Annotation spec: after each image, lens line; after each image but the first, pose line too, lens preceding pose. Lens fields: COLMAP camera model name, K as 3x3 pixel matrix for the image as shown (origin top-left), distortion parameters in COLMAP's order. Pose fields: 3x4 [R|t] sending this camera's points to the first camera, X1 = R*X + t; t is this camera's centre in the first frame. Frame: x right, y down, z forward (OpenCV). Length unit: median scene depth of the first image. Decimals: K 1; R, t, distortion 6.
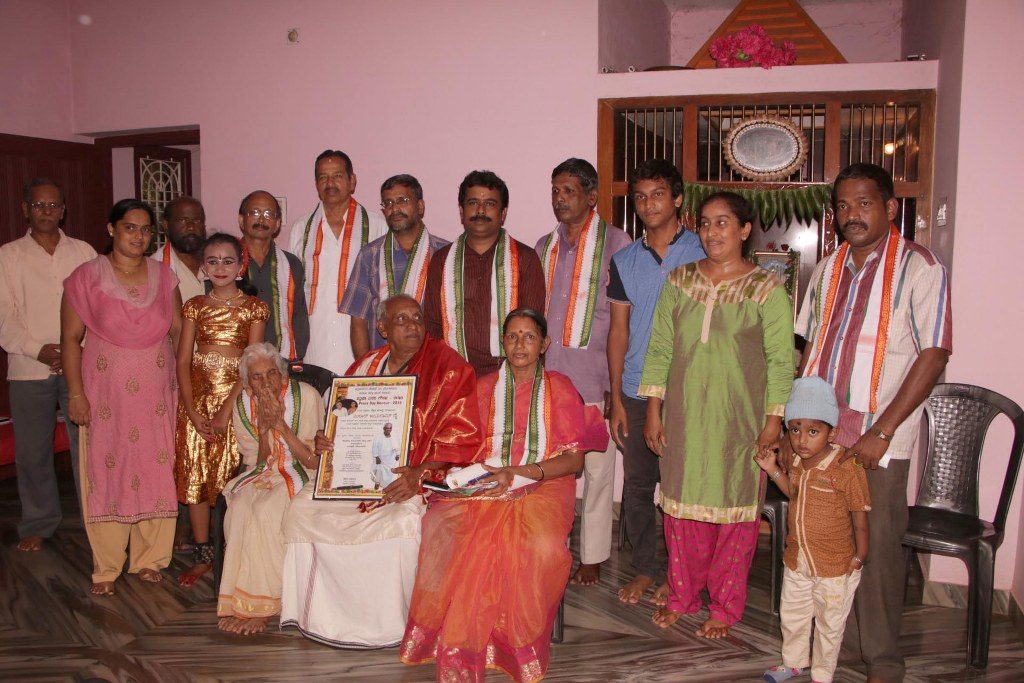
lens RADIAL K [[848.9, 0, 505.8], [0, 848.9, 339.1], [0, 0, 1]] dist [-0.118208, 0.055703]
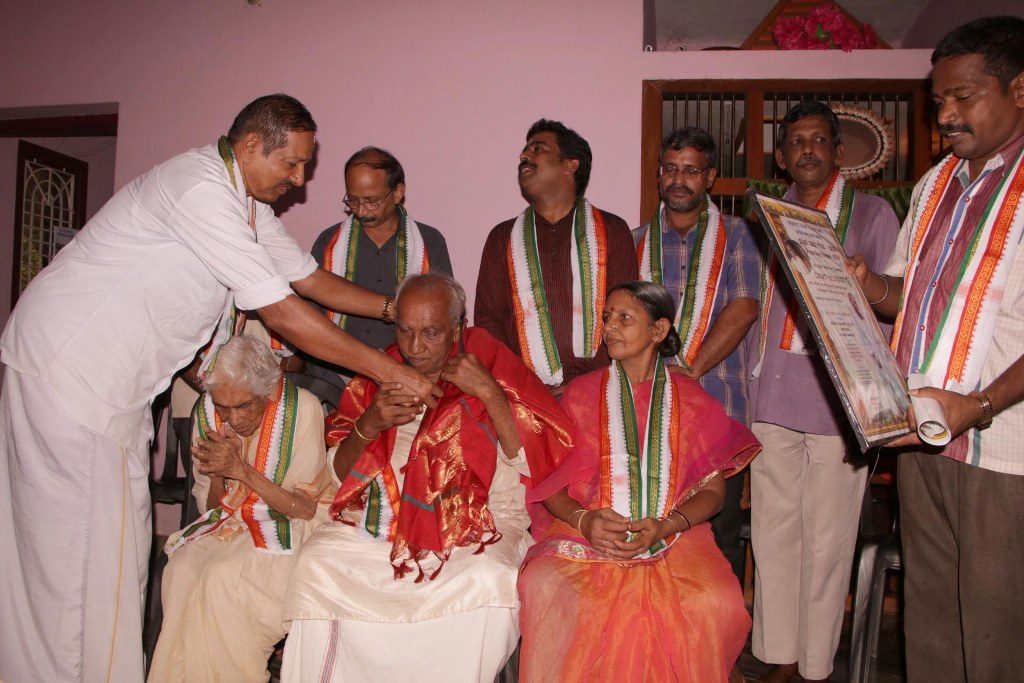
lens RADIAL K [[848.9, 0, 520.1], [0, 848.9, 339.1], [0, 0, 1]] dist [-0.118208, 0.055703]
pose [[0.983546, 0.028172, 0.178450, -0.200329], [-0.004146, 0.991026, -0.133602, 0.107156], [-0.180613, 0.130664, 0.974836, 0.310881]]
